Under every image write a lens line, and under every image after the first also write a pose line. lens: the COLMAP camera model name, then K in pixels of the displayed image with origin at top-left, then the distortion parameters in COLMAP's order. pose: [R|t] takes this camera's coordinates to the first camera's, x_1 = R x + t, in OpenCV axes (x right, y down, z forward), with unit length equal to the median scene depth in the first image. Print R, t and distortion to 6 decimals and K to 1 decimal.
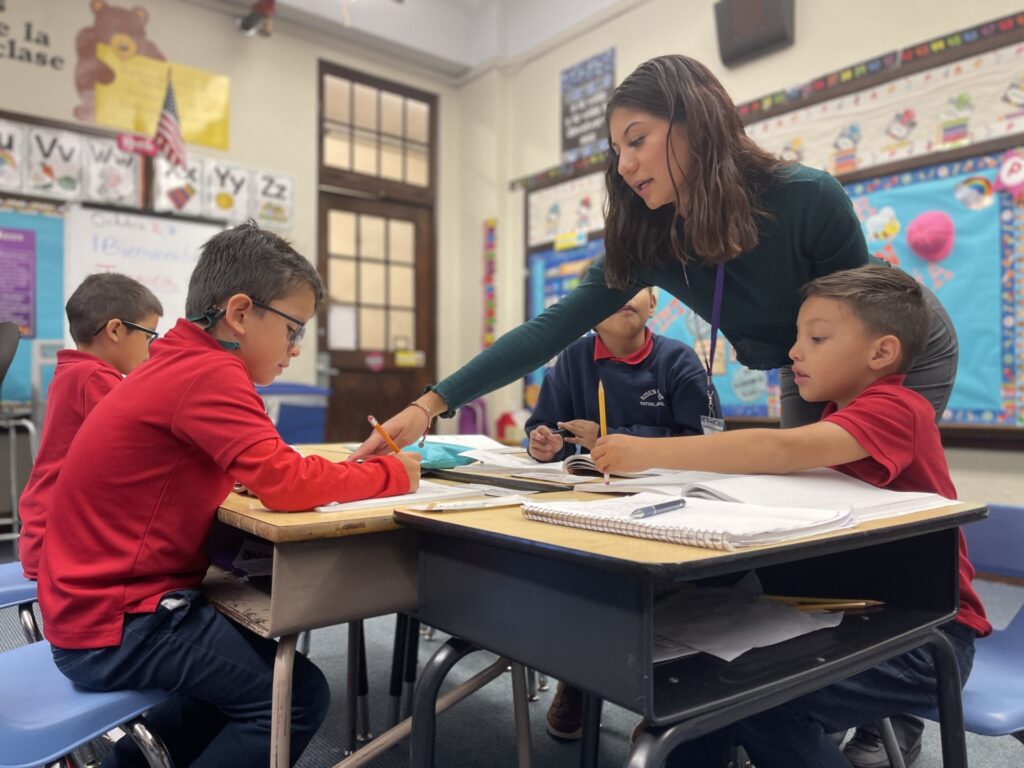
lens RADIAL K [[776.9, 0, 510.8], [0, 776.9, 385.1], [0, 0, 1]] dist [-0.020144, -0.002195]
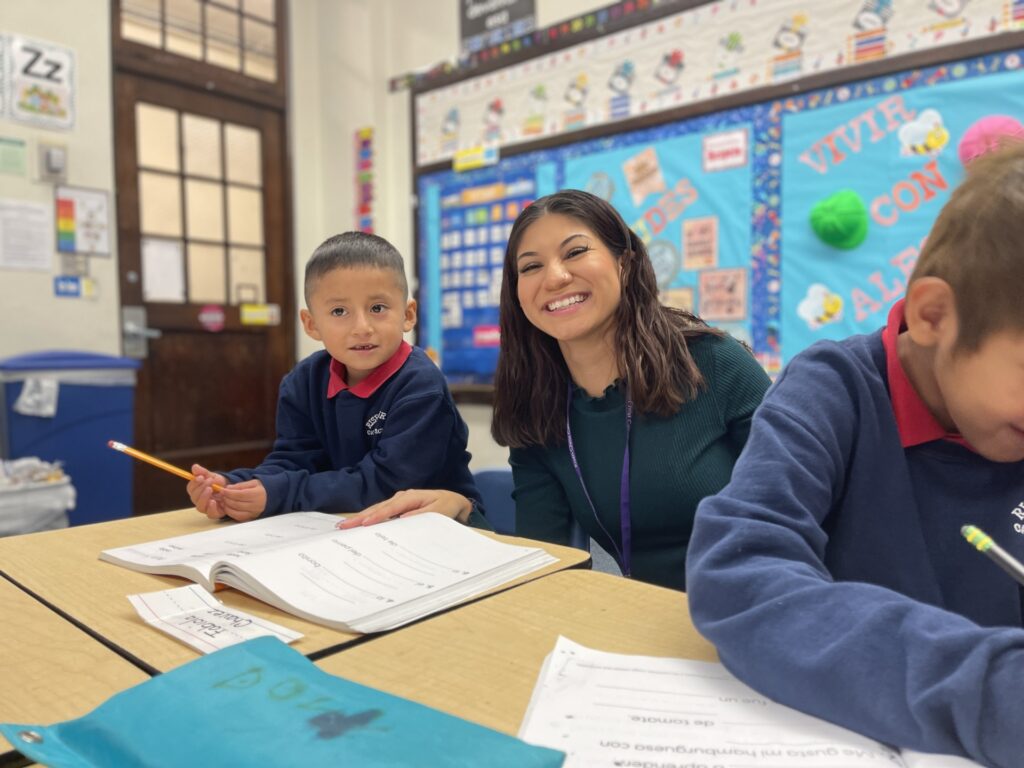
lens RADIAL K [[776.9, 0, 548.0], [0, 776.9, 412.7], [0, 0, 1]] dist [-0.020144, -0.002195]
pose [[0.976196, -0.029795, 0.214832, -0.023824], [0.008686, 0.995095, 0.098543, -0.011514], [-0.216714, -0.094331, 0.971667, 0.215282]]
